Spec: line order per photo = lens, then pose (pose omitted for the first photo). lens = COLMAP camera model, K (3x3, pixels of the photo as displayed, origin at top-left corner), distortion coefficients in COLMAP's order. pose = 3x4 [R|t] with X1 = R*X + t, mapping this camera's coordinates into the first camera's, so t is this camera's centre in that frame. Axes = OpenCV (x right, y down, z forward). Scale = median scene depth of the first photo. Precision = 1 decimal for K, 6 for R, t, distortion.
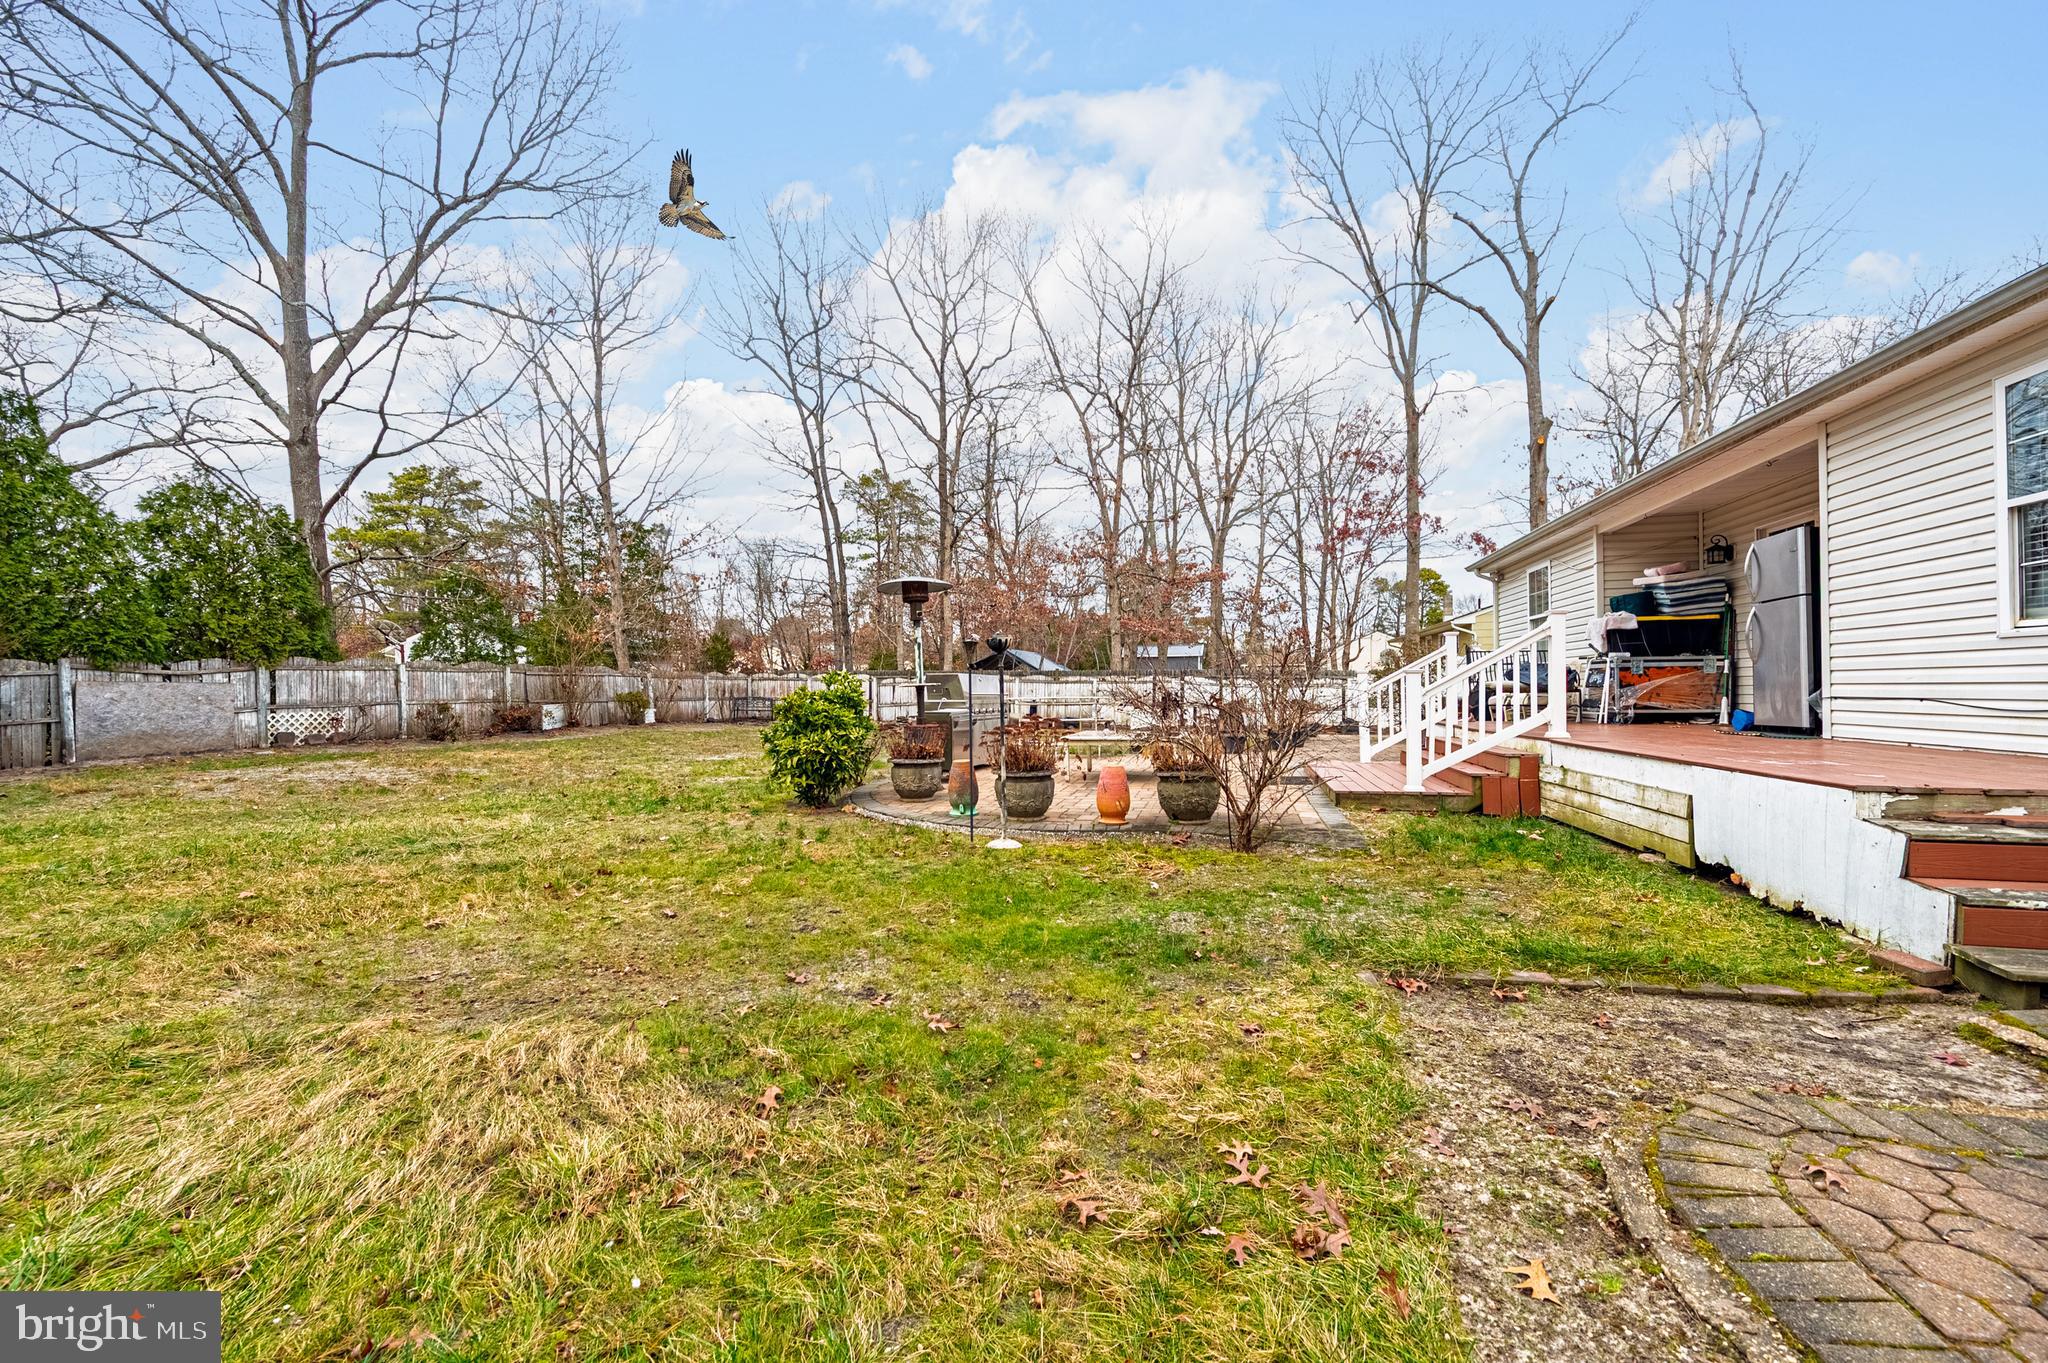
lens RADIAL K [[810.8, 0, 1024.0], [0, 810.8, 681.5], [0, 0, 1]] dist [-0.000674, -0.000218]
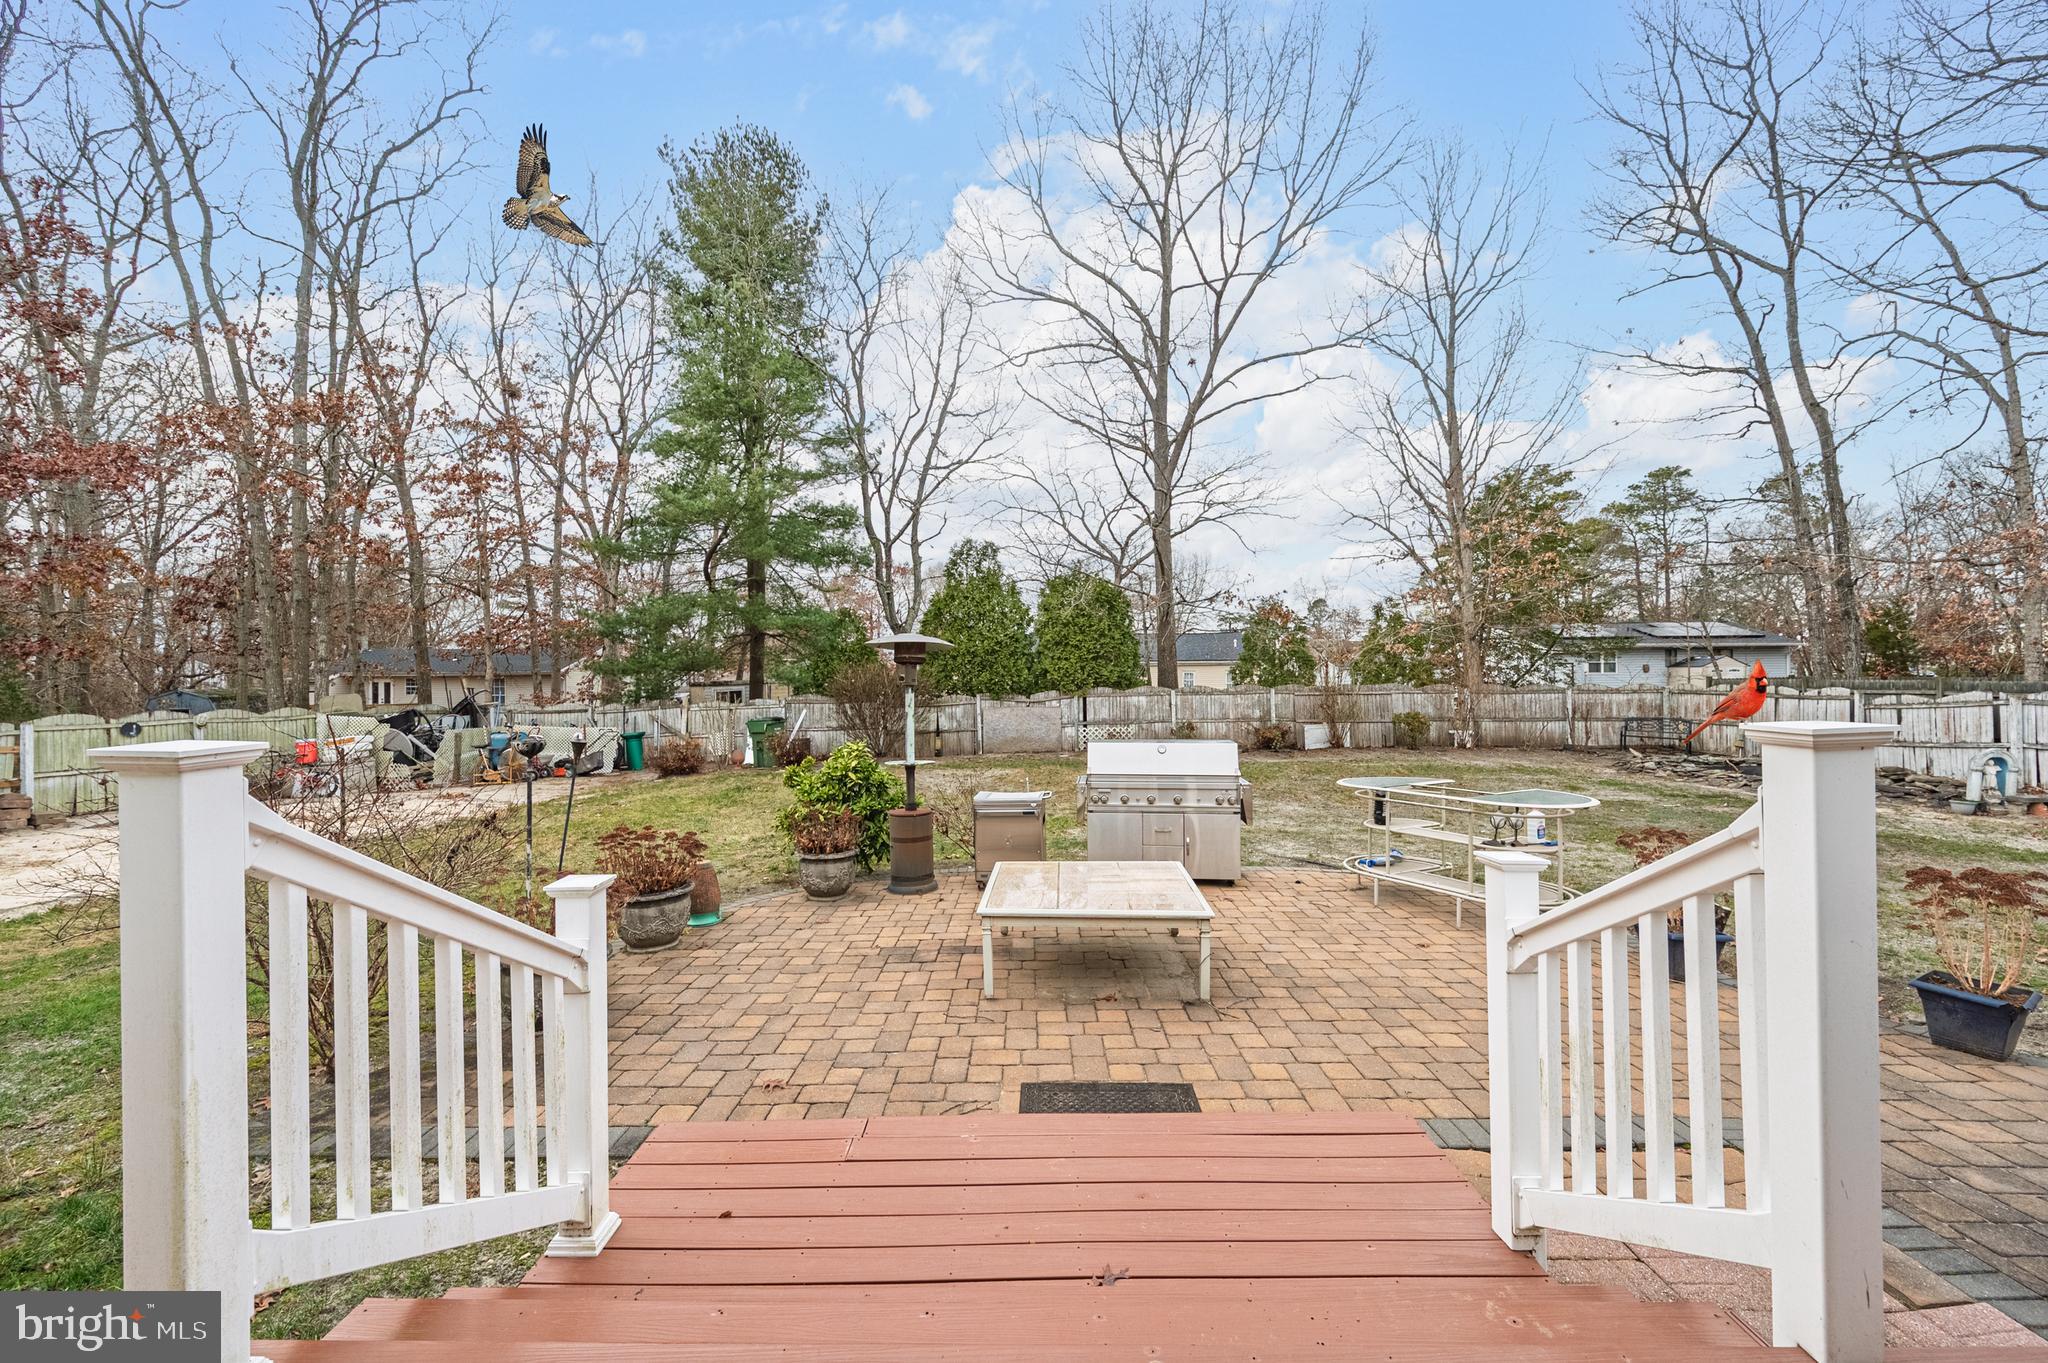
lens RADIAL K [[804.8, 0, 1020.4], [0, 804.8, 685.7], [0, 0, 1]] dist [-0.001262, 0.000002]
pose [[0.225506, 0.005142, -0.974228, 0.407594], [0.018472, 0.999784, 0.009552, -0.046426], [0.974067, -0.020150, 0.225362, 0.517032]]
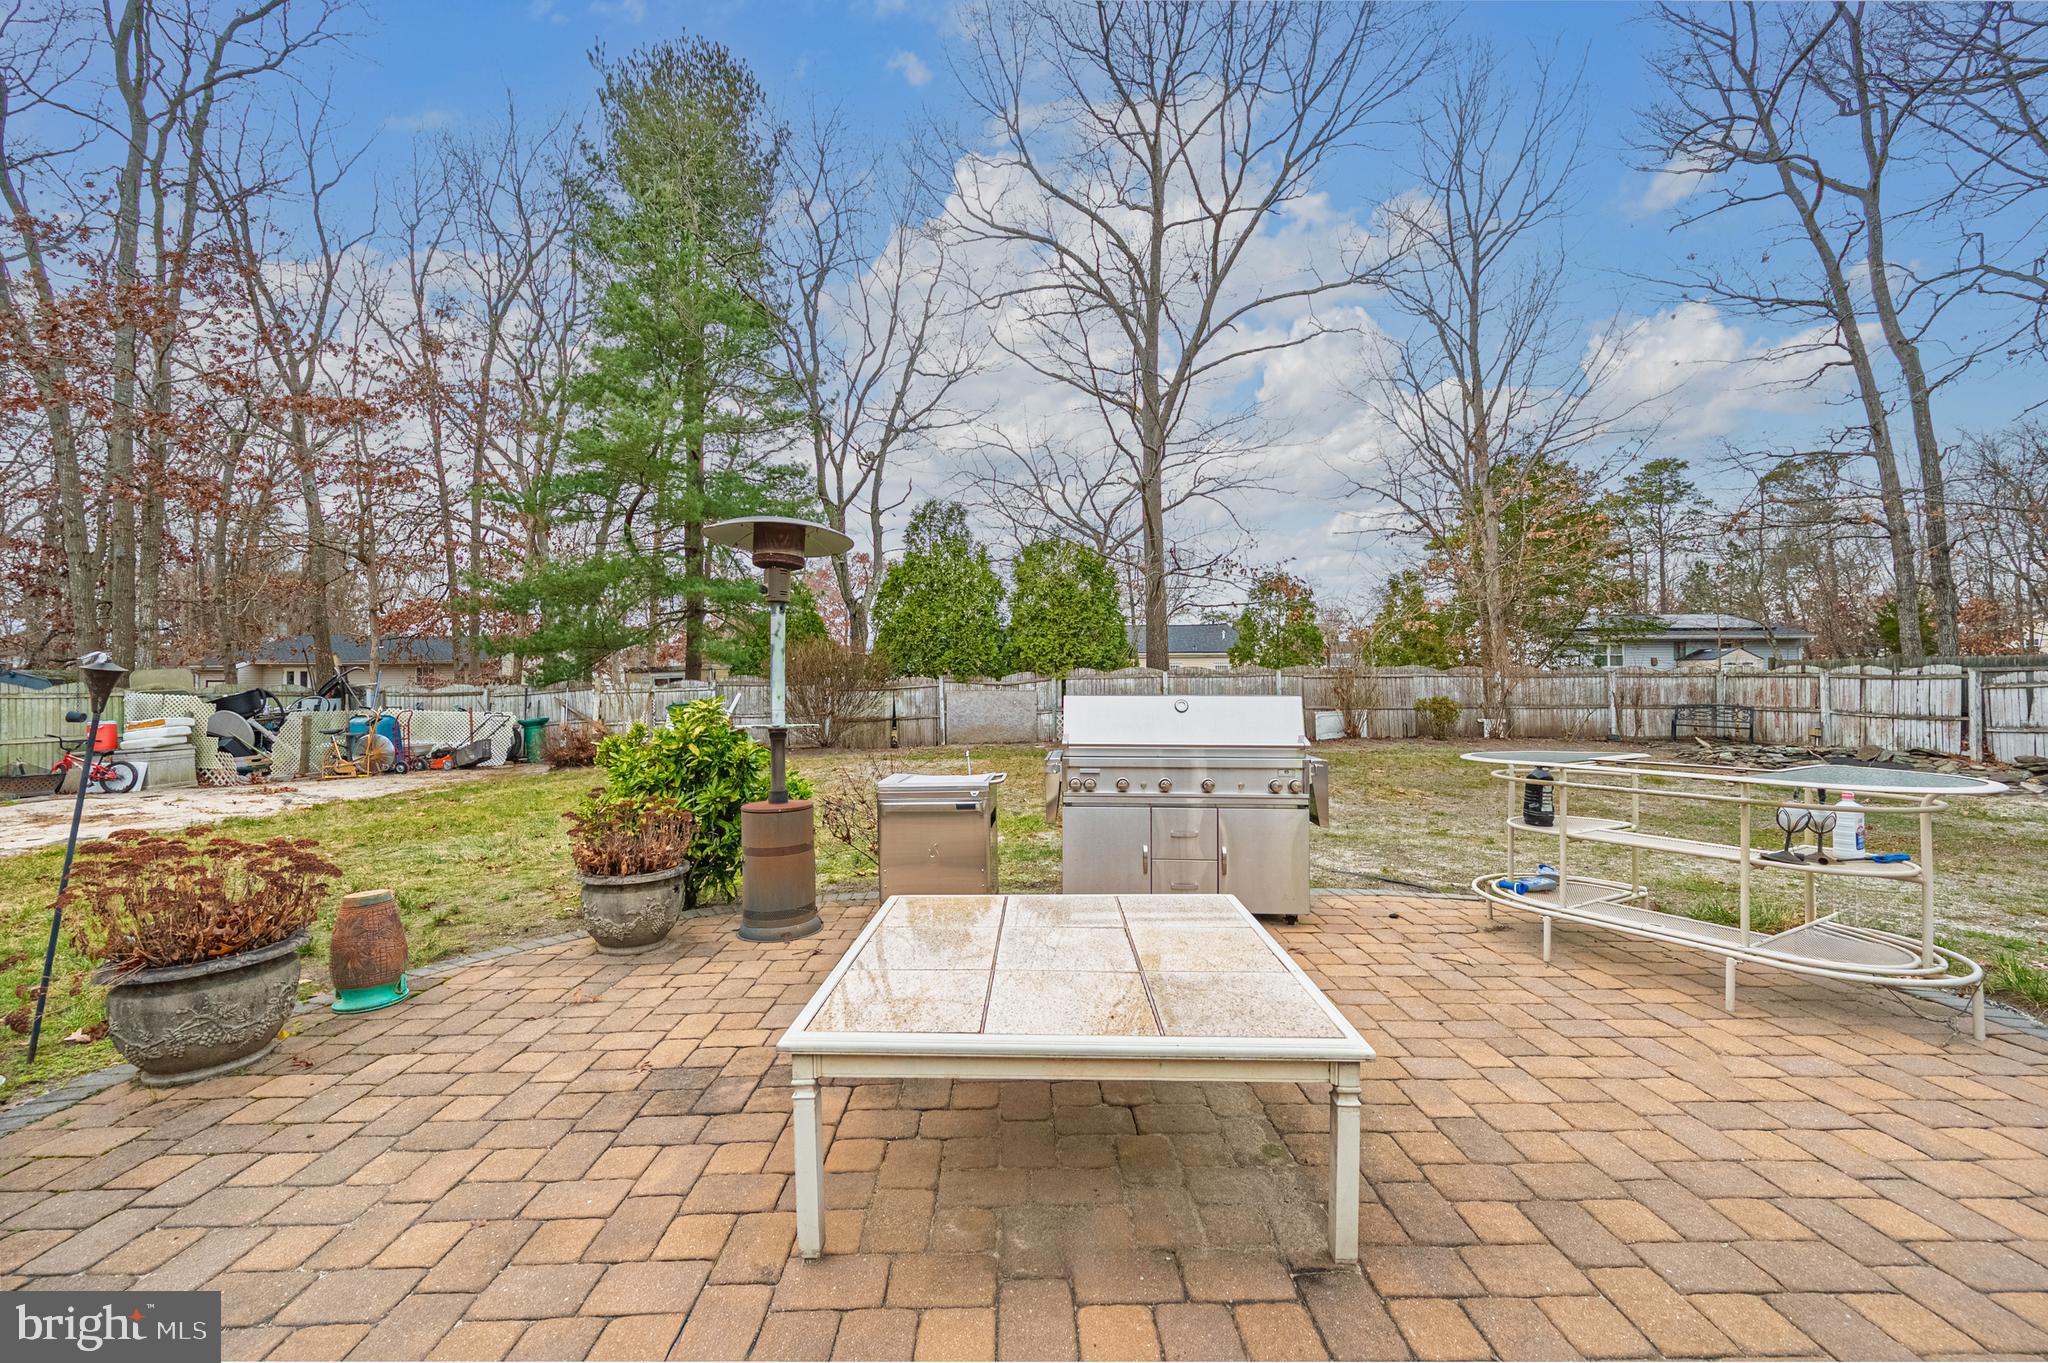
lens RADIAL K [[810.8, 0, 1024.0], [0, 810.8, 681.5], [0, 0, 1]] dist [-0.000674, -0.000218]
pose [[0.253218, 0.000020, -0.967409, 0.247151], [0.013973, 0.999896, 0.003678, -0.015138], [0.967308, -0.014449, 0.253192, 0.569791]]
